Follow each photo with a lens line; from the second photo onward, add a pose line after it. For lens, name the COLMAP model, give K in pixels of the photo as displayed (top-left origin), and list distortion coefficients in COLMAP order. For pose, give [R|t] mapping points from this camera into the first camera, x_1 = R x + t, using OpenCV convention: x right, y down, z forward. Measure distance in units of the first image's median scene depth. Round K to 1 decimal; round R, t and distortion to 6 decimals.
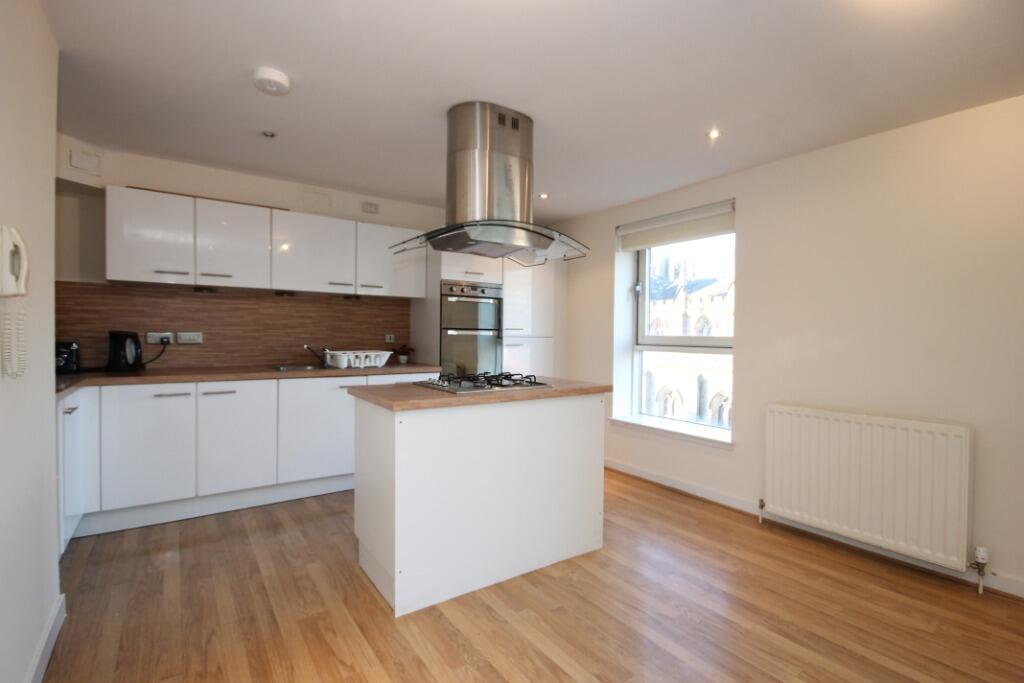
lens RADIAL K [[481.6, 0, 512.0], [0, 481.6, 341.5], [0, 0, 1]] dist [-0.013692, -0.000209]
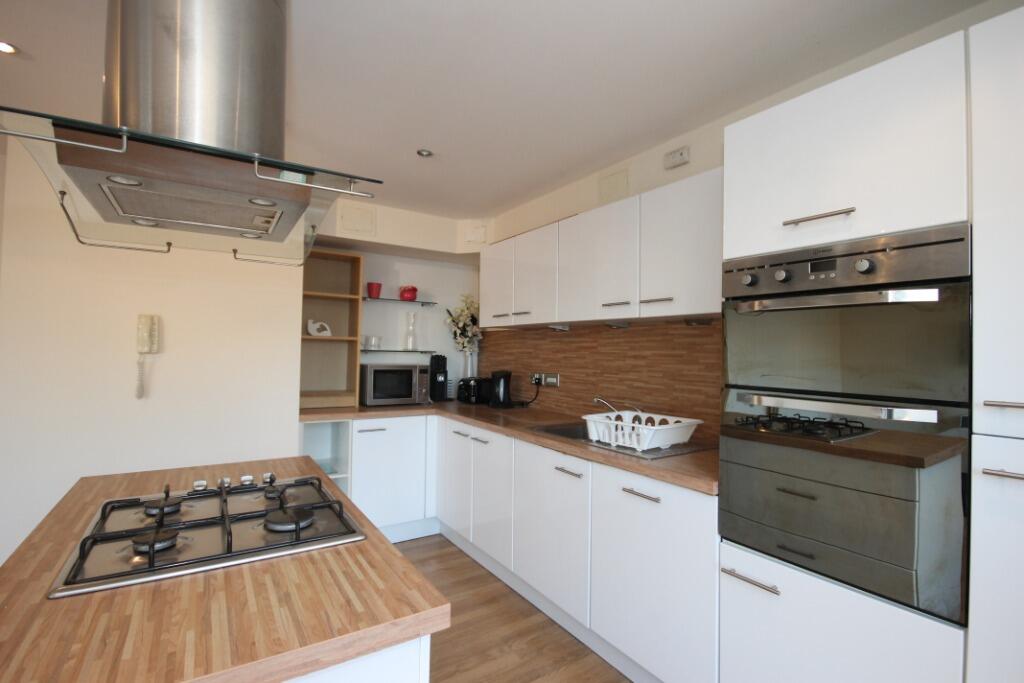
lens RADIAL K [[476.5, 0, 512.0], [0, 476.5, 341.5], [0, 0, 1]] dist [-0.002321, -0.000364]
pose [[-0.028811, -0.035261, -0.998963, 0.265121], [-0.034013, 0.998833, -0.034275, -0.046240], [0.999006, 0.032990, -0.029977, 0.894912]]
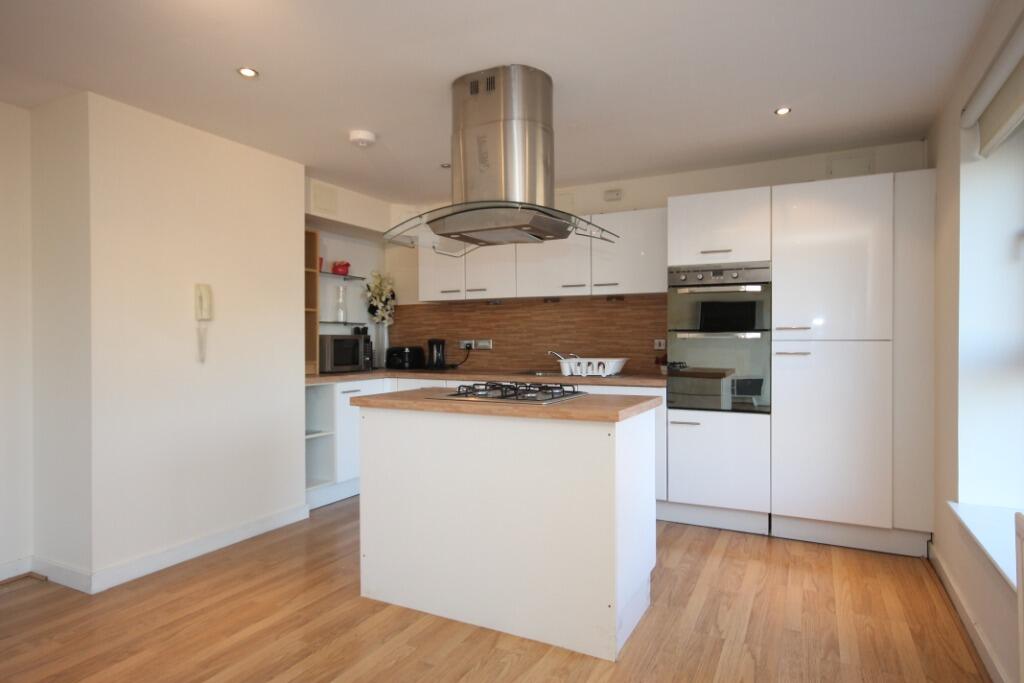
lens RADIAL K [[587.9, 0, 512.0], [0, 587.9, 341.5], [0, 0, 1]] dist [0.000345, -0.000065]
pose [[0.464701, -0.010827, -0.885402, 0.606525], [-0.006759, 0.999853, -0.015774, 0.007532], [0.885442, 0.013314, 0.464559, 0.367041]]
